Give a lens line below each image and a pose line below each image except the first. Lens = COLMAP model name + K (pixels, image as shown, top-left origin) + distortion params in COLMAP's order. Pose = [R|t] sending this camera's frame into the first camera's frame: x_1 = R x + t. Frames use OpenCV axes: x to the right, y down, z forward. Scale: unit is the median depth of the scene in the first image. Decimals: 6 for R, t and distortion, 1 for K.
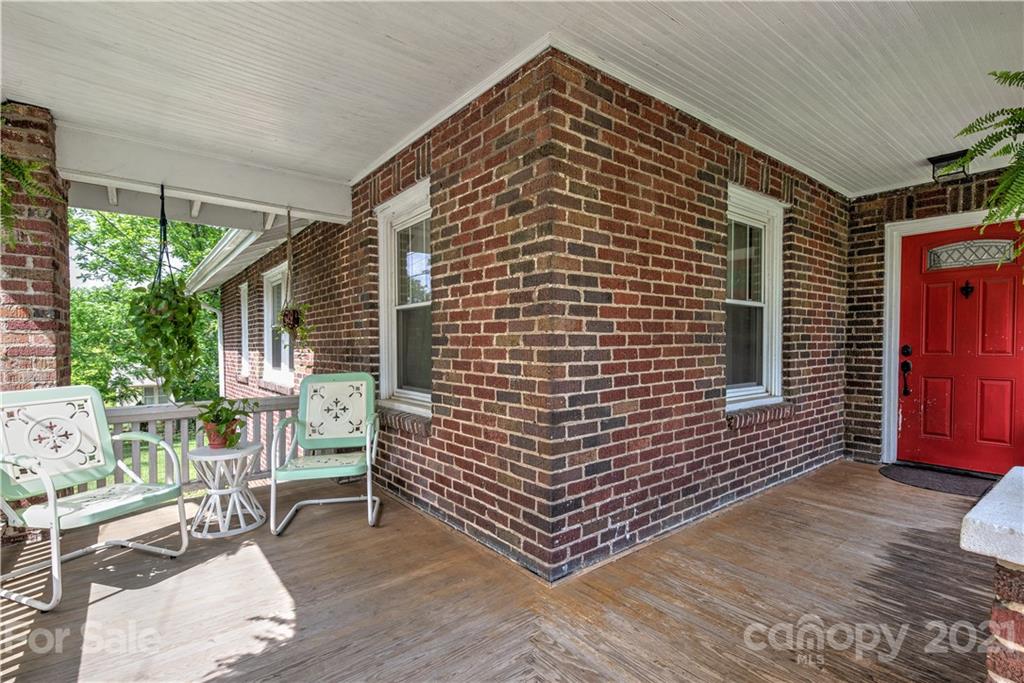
lens RADIAL K [[485.6, 0, 490.8], [0, 485.6, 351.3], [0, 0, 1]] dist [0.004509, 0.000022]
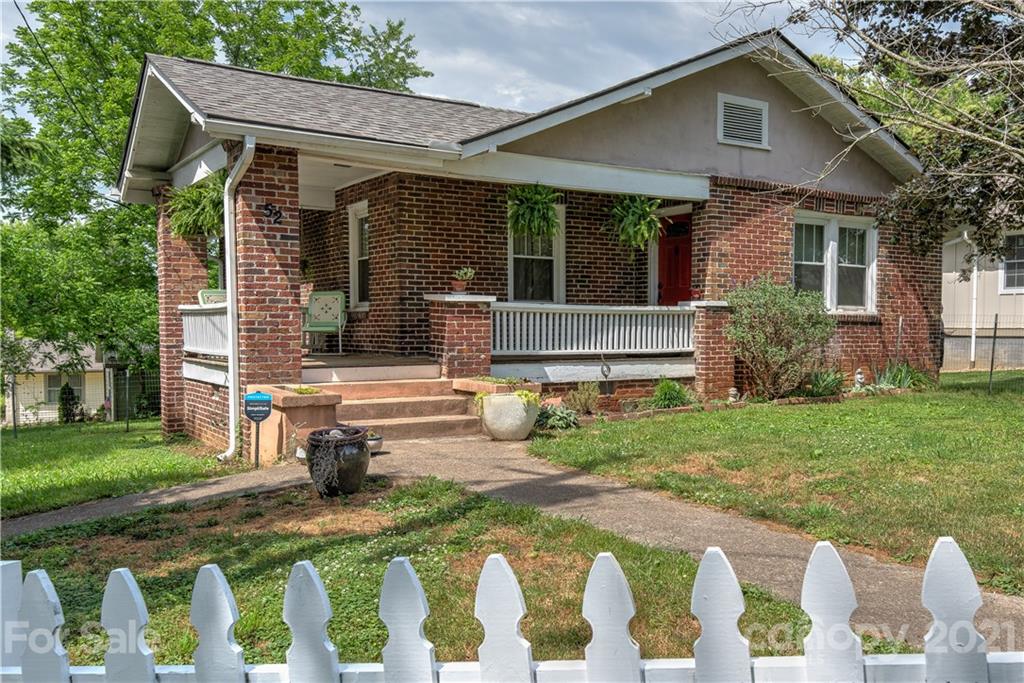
lens RADIAL K [[703.2, 0, 516.0], [0, 703.2, 339.4], [0, 0, 1]] dist [0.014004, -0.004860]
pose [[0.998680, 0.009619, -0.050450, 0.753127], [-0.008284, 0.999611, 0.026617, 0.194022], [0.050687, -0.026164, 0.998372, -2.293693]]
